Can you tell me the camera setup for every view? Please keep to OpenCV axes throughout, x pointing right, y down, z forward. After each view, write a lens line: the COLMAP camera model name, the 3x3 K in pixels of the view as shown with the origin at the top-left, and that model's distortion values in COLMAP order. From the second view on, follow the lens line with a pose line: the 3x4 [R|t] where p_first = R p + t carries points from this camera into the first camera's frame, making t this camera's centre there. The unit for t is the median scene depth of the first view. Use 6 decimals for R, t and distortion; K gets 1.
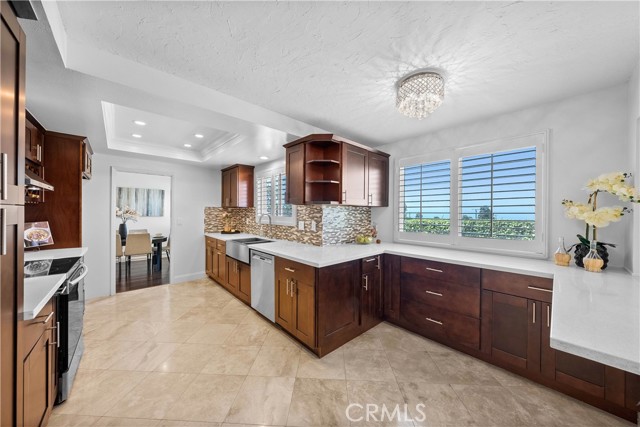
lens RADIAL K [[221.9, 0, 317.6], [0, 221.9, 212.3], [0, 0, 1]] dist [0.000024, 0.000052]
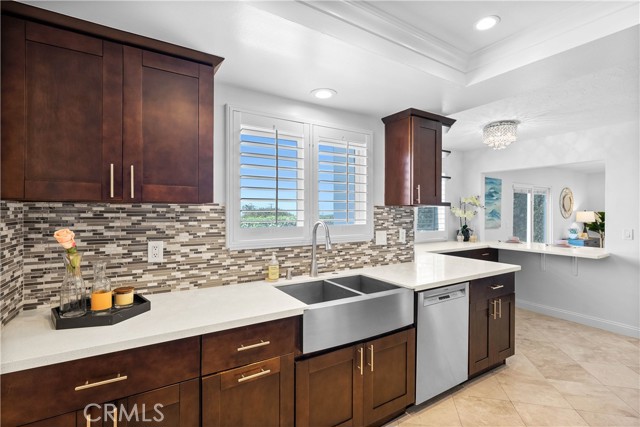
lens RADIAL K [[306.5, 0, 318.4], [0, 306.5, 212.2], [0, 0, 1]] dist [0.006987, -0.000953]
pose [[0.169157, -0.012587, 0.985509, -1.040683], [-0.002149, 0.999911, 0.013140, -0.025648], [-0.985587, -0.004340, 0.169115, 1.120204]]
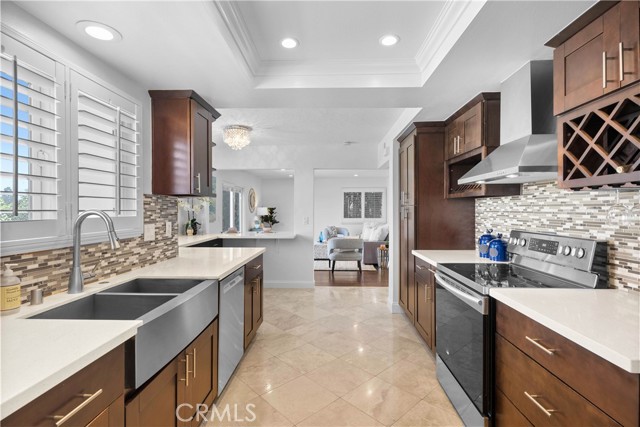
lens RADIAL K [[306.5, 0, 323.5], [0, 306.5, 212.4], [0, 0, 1]] dist [0.006987, -0.000953]
pose [[-0.728143, -0.014852, 0.685264, -0.953896], [-0.006608, 0.999871, 0.014648, -0.001151], [-0.685393, 0.006137, -0.728147, 1.359623]]
